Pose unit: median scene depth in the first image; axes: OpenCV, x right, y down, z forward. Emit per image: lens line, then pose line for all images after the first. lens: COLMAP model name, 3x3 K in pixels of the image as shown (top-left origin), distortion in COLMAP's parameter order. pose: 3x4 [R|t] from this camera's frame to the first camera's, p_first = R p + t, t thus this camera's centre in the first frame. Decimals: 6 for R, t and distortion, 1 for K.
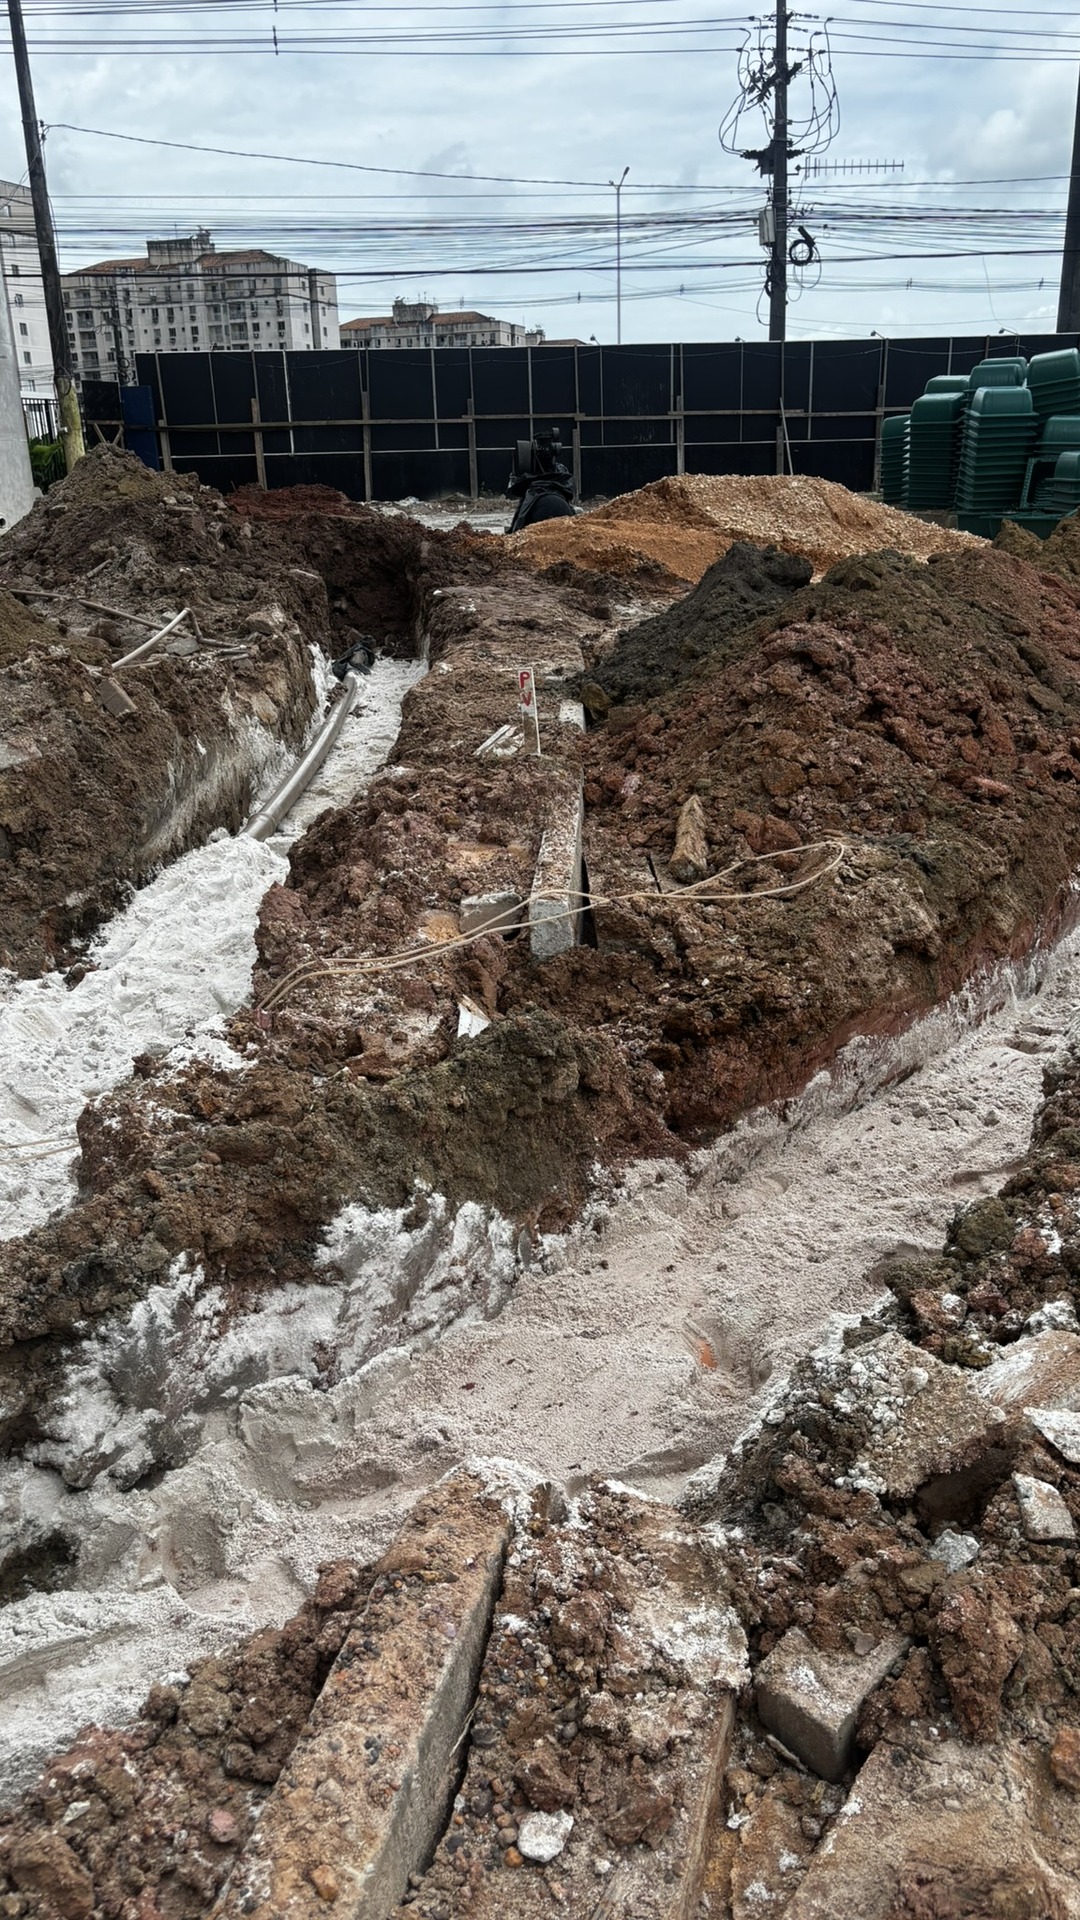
lens RADIAL K [[1477.4, 0, 548.1], [0, 1477.4, 967.7], [0, 0, 1]] dist [0.026330, -0.012297]
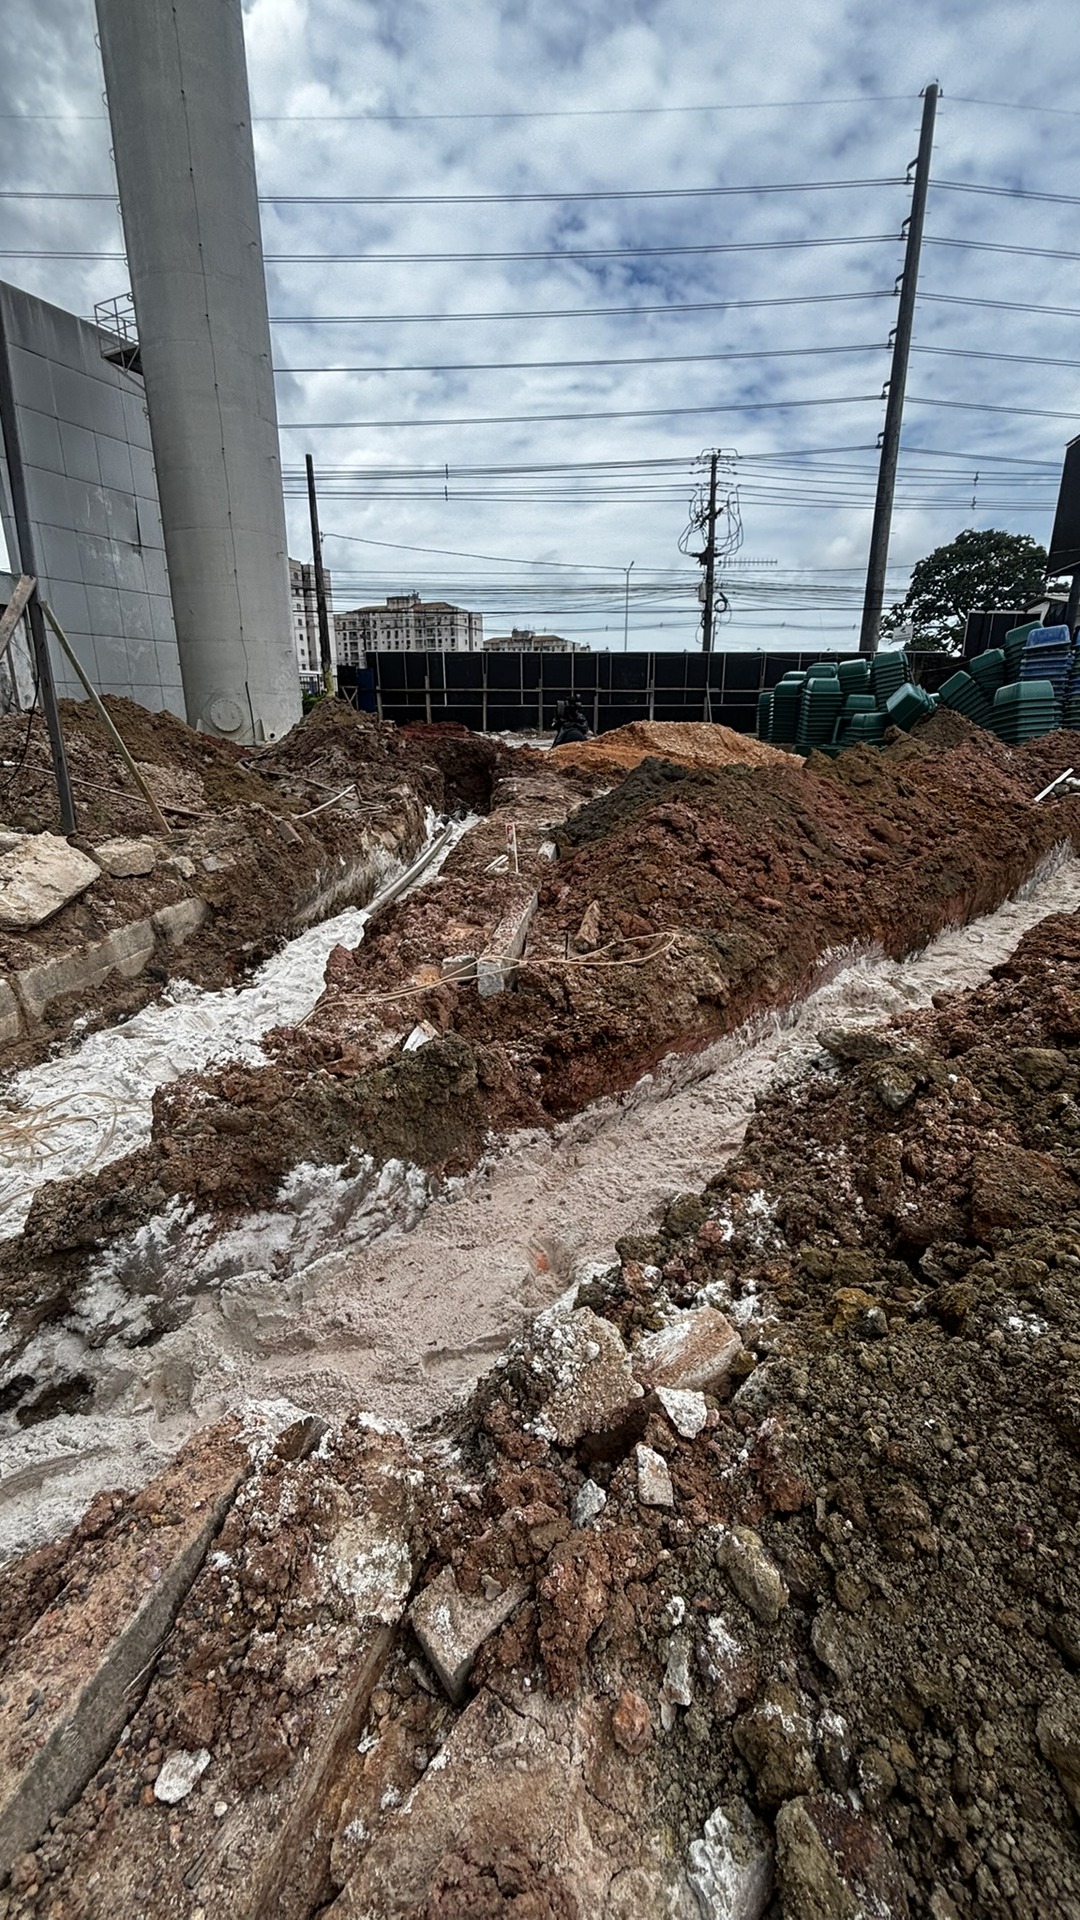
lens RADIAL K [[786.2, 0, 545.4], [0, 786.2, 957.1], [0, 0, 1]] dist [-0.001134, 0.001653]
pose [[0.998149, 0.039717, -0.046047, 0.119359], [-0.041020, 0.998774, -0.027706, -0.034795], [0.044891, 0.029544, 0.998555, 0.135335]]
